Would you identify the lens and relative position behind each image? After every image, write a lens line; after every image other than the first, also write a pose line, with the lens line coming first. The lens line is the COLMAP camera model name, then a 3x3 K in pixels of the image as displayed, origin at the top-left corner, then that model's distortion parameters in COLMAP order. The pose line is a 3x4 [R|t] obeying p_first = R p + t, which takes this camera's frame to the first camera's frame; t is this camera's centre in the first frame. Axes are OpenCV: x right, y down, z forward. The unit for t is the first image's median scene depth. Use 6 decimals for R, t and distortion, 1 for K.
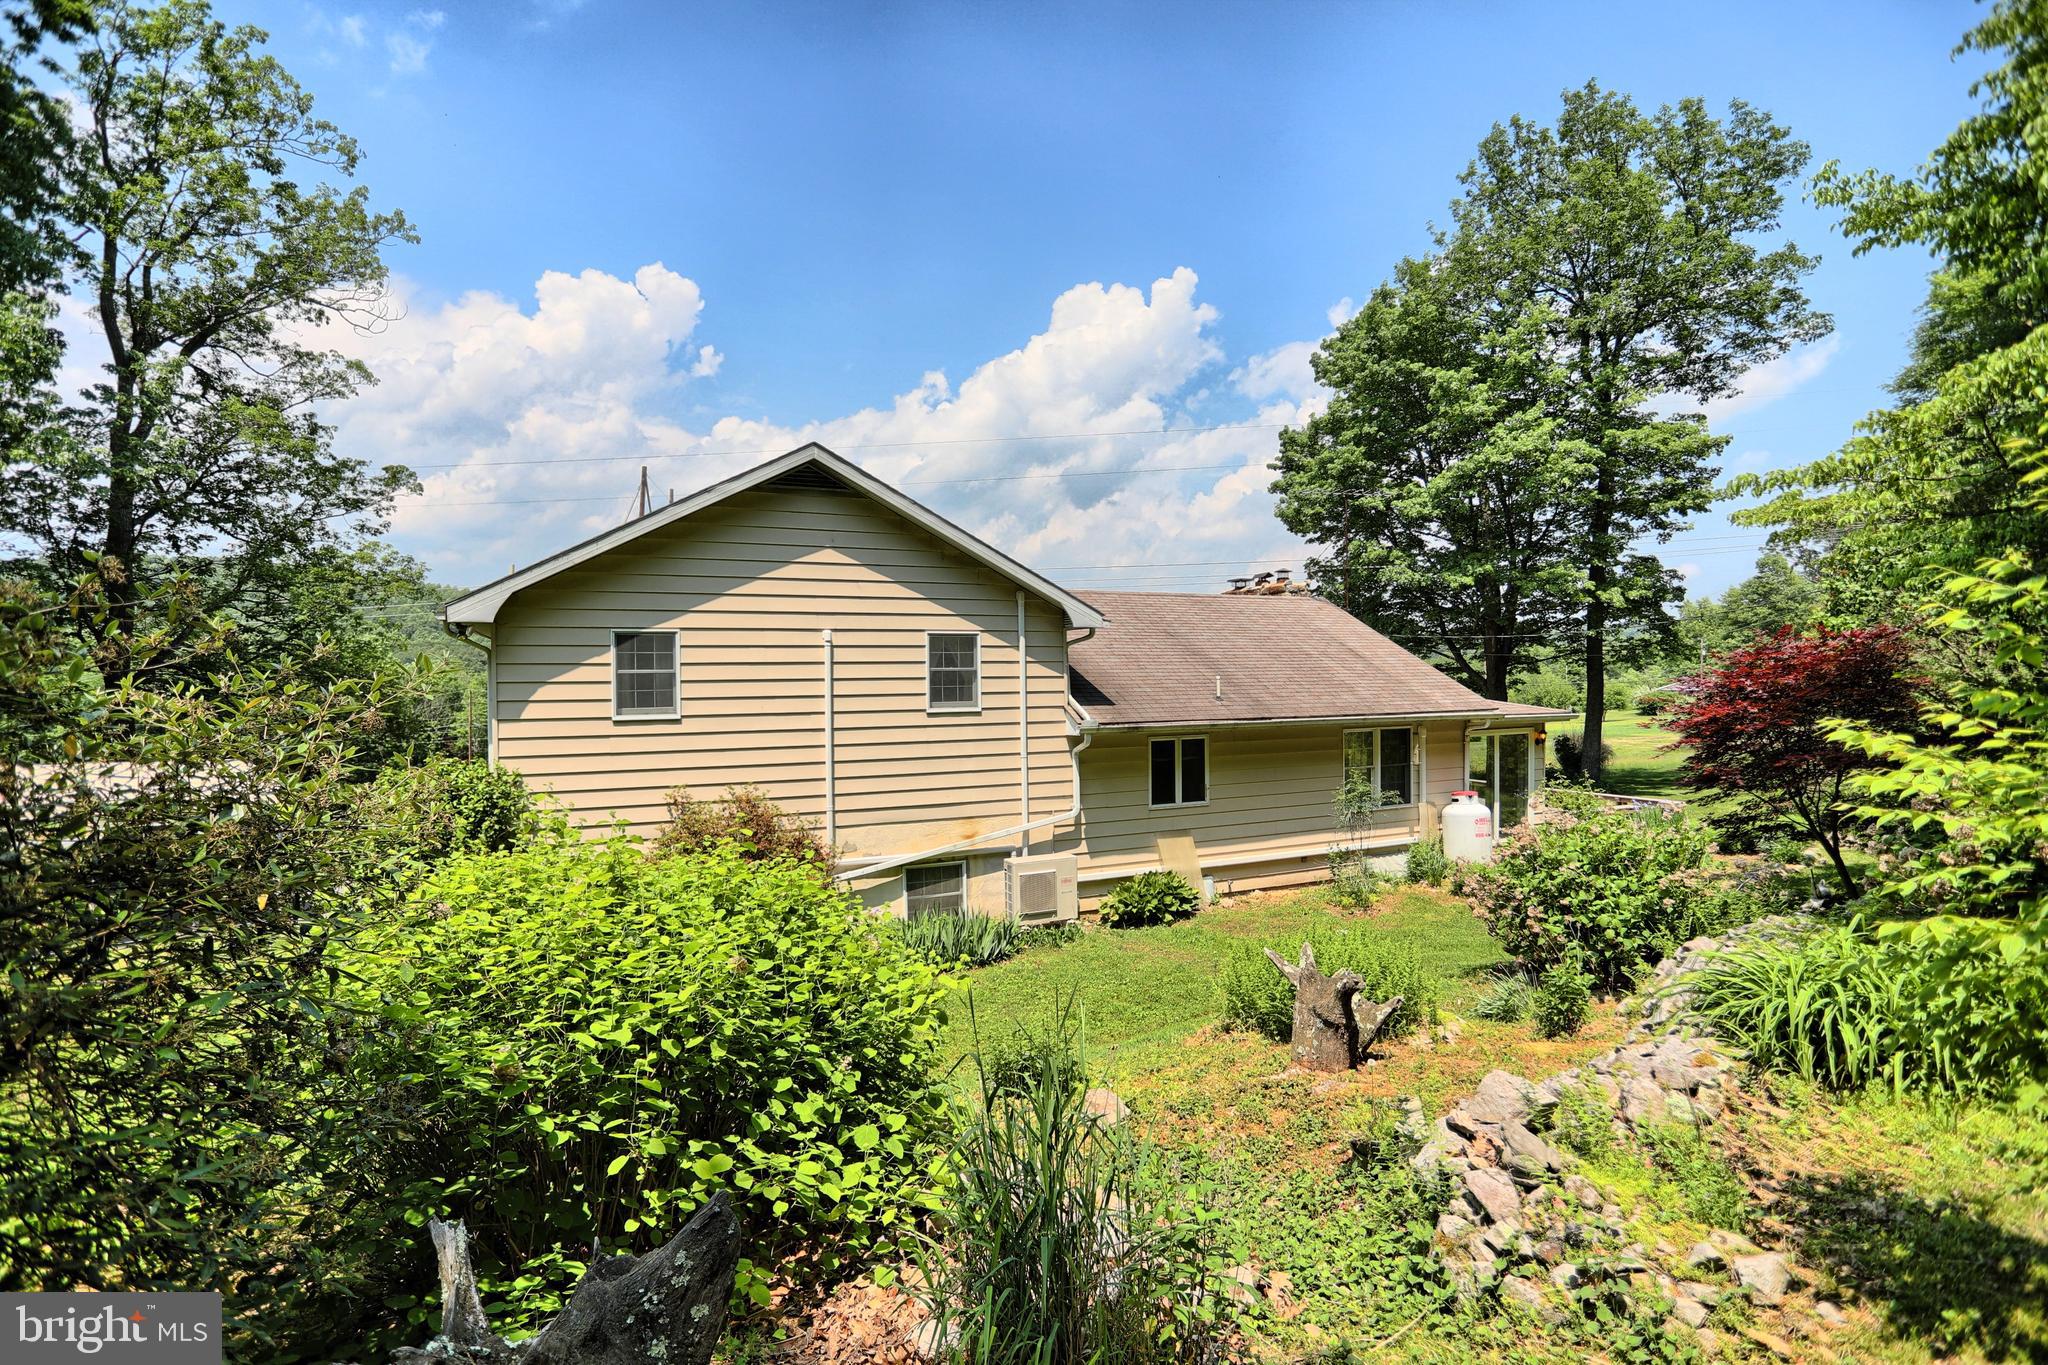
lens RADIAL K [[974.9, 0, 1016.7], [0, 974.9, 688.4], [0, 0, 1]] dist [-0.054411, 0.005749]
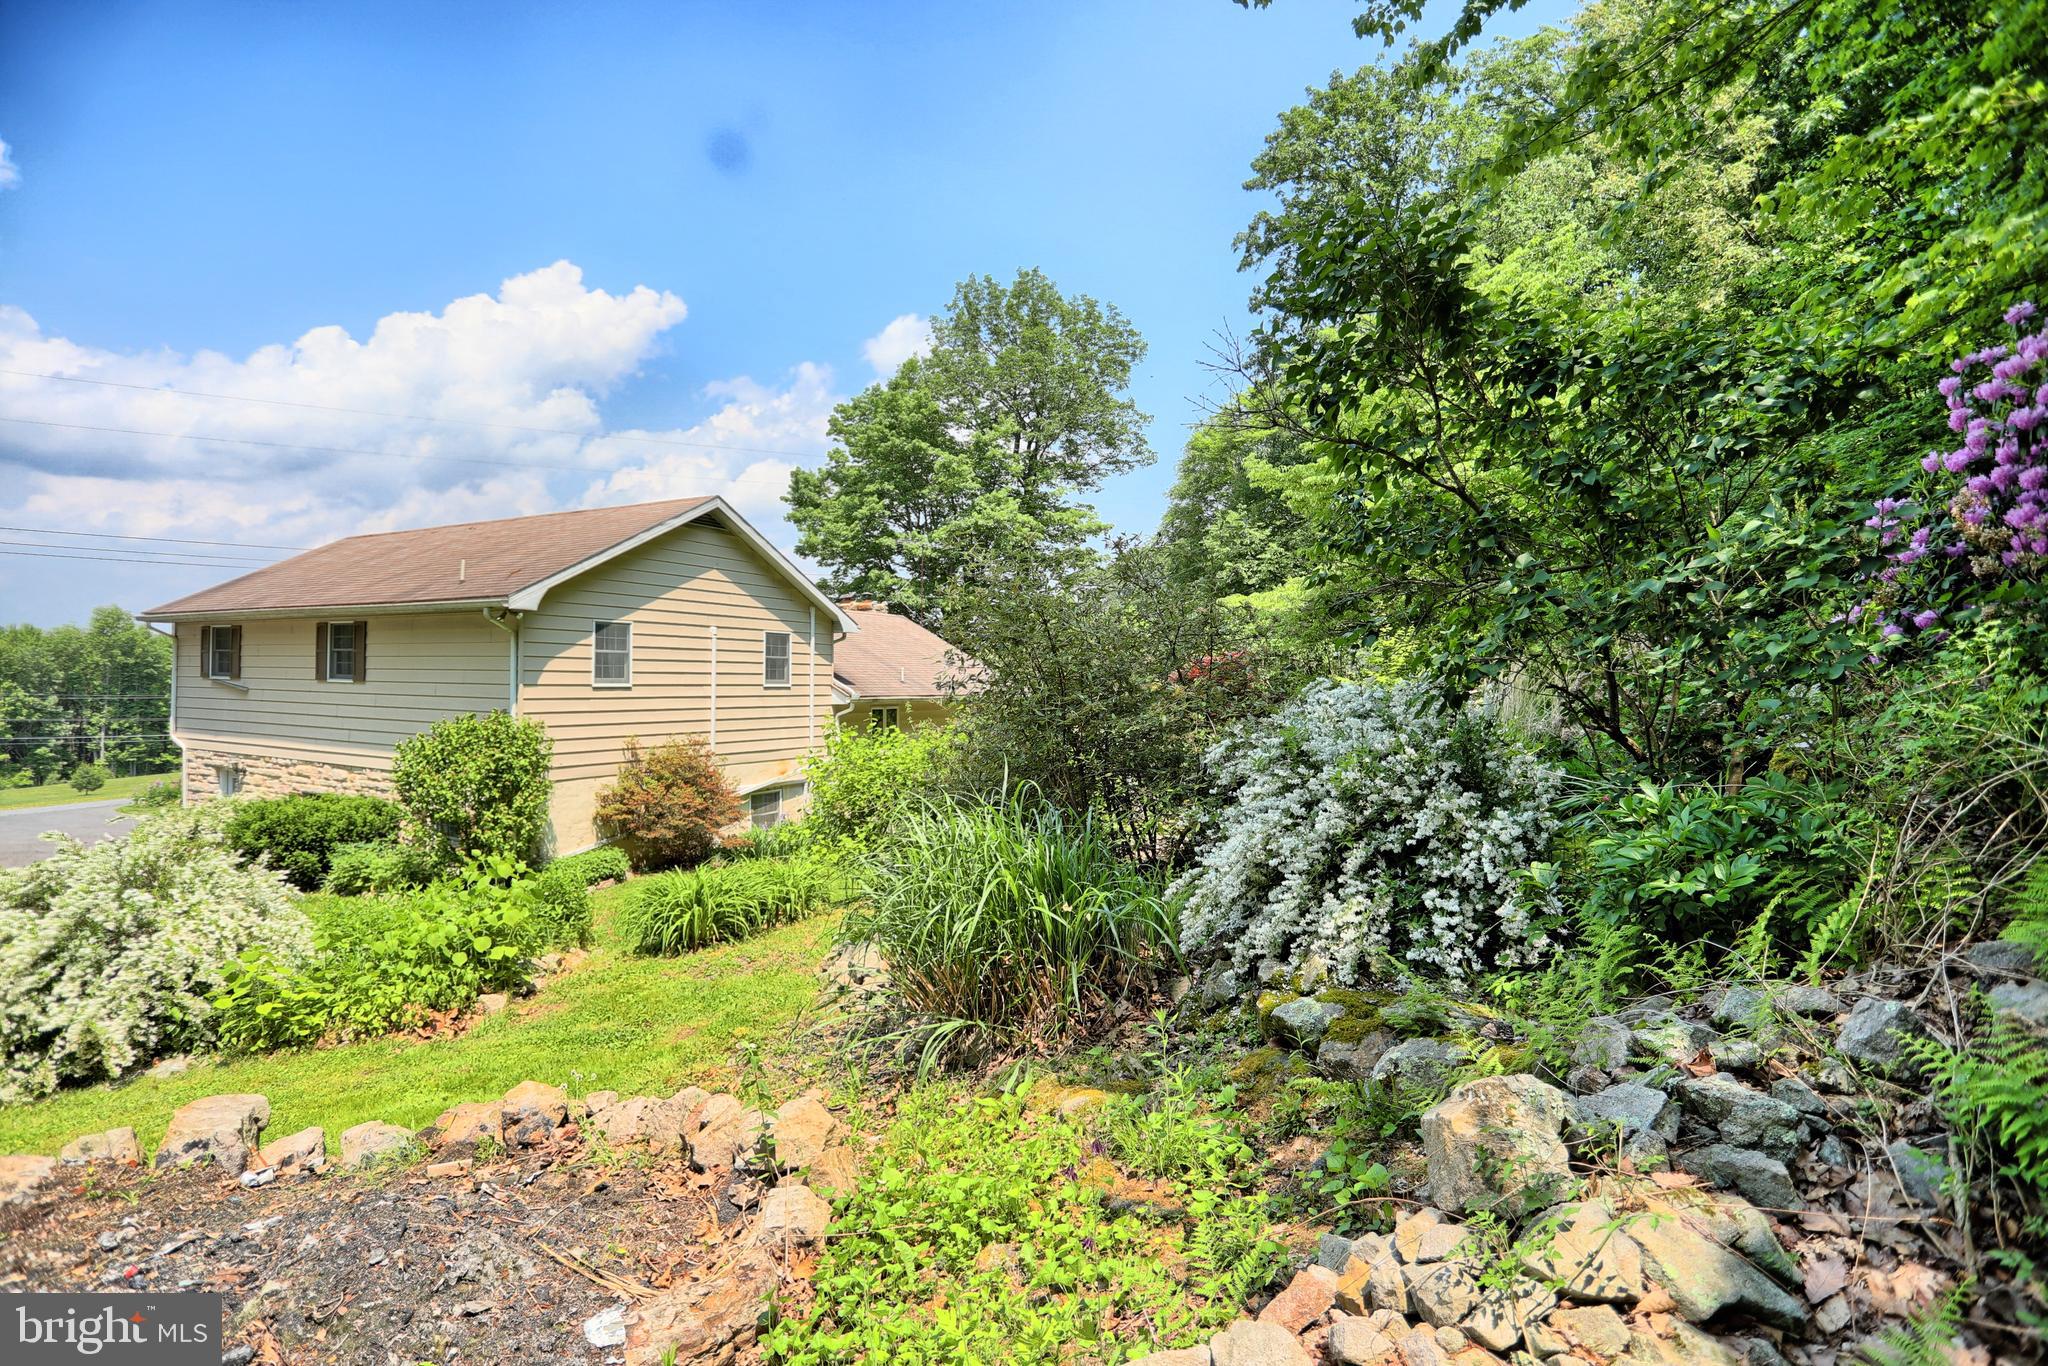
lens RADIAL K [[974.9, 0, 1027.8], [0, 974.9, 683.1], [0, 0, 1]] dist [-0.054411, 0.005749]
pose [[0.792129, 0.012770, 0.610220, -0.638169], [-0.005779, 0.999893, -0.013424, 0.035538], [-0.610326, 0.007107, 0.792118, -0.368056]]
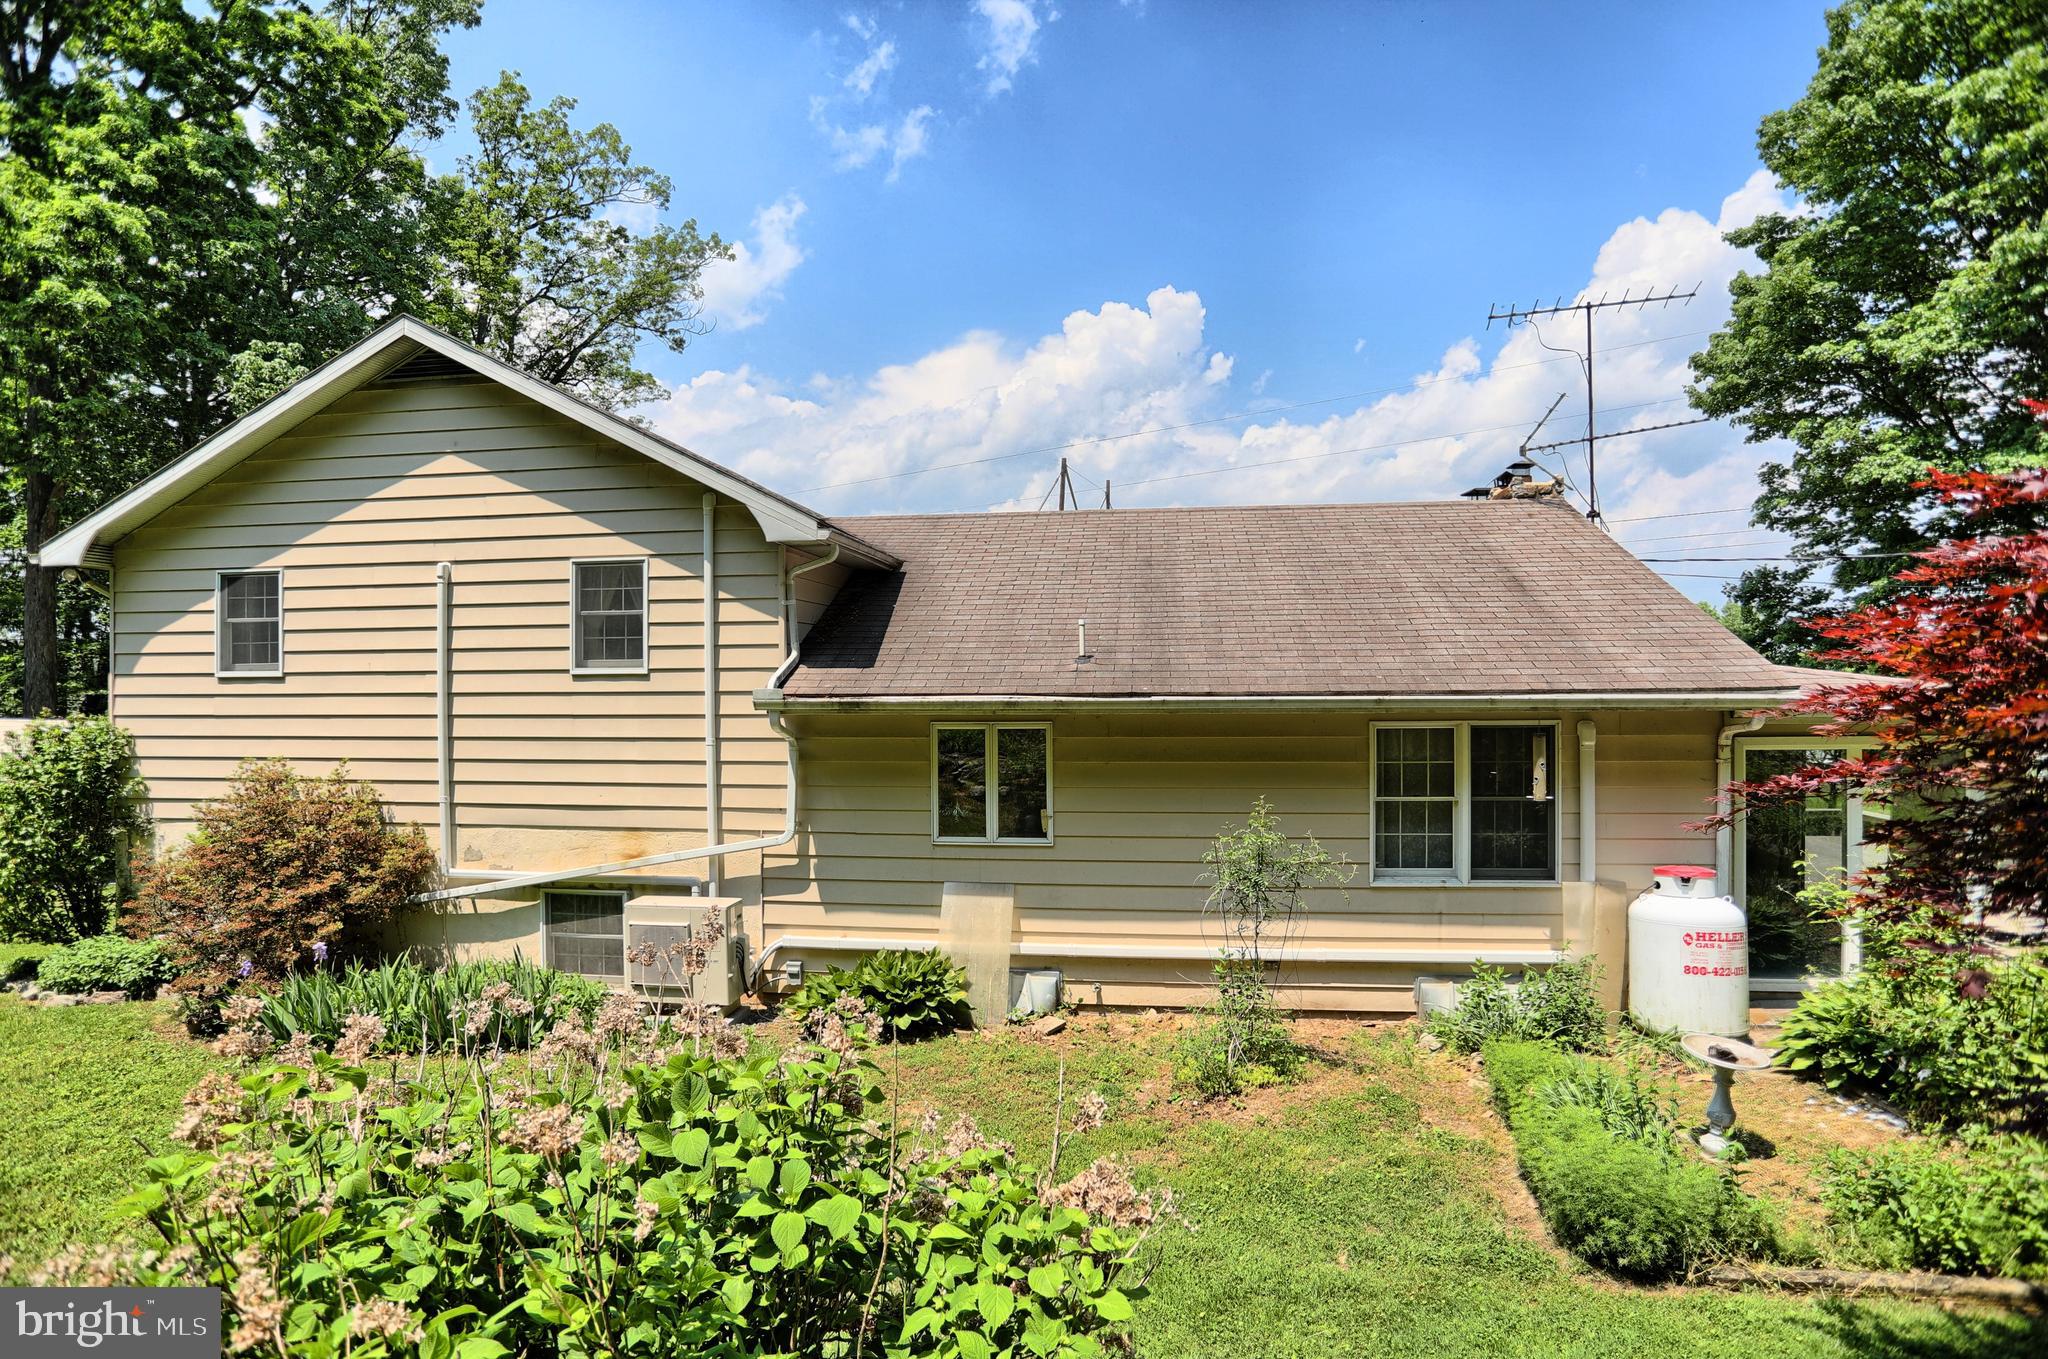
lens RADIAL K [[974.9, 0, 1039.9], [0, 974.9, 688.9], [0, 0, 1]] dist [-0.054411, 0.005749]
pose [[0.857049, 0.006018, -0.515200, 0.536007], [-0.009674, 0.999943, -0.004412, 0.033862], [0.515145, 0.008765, 0.857058, 0.558506]]
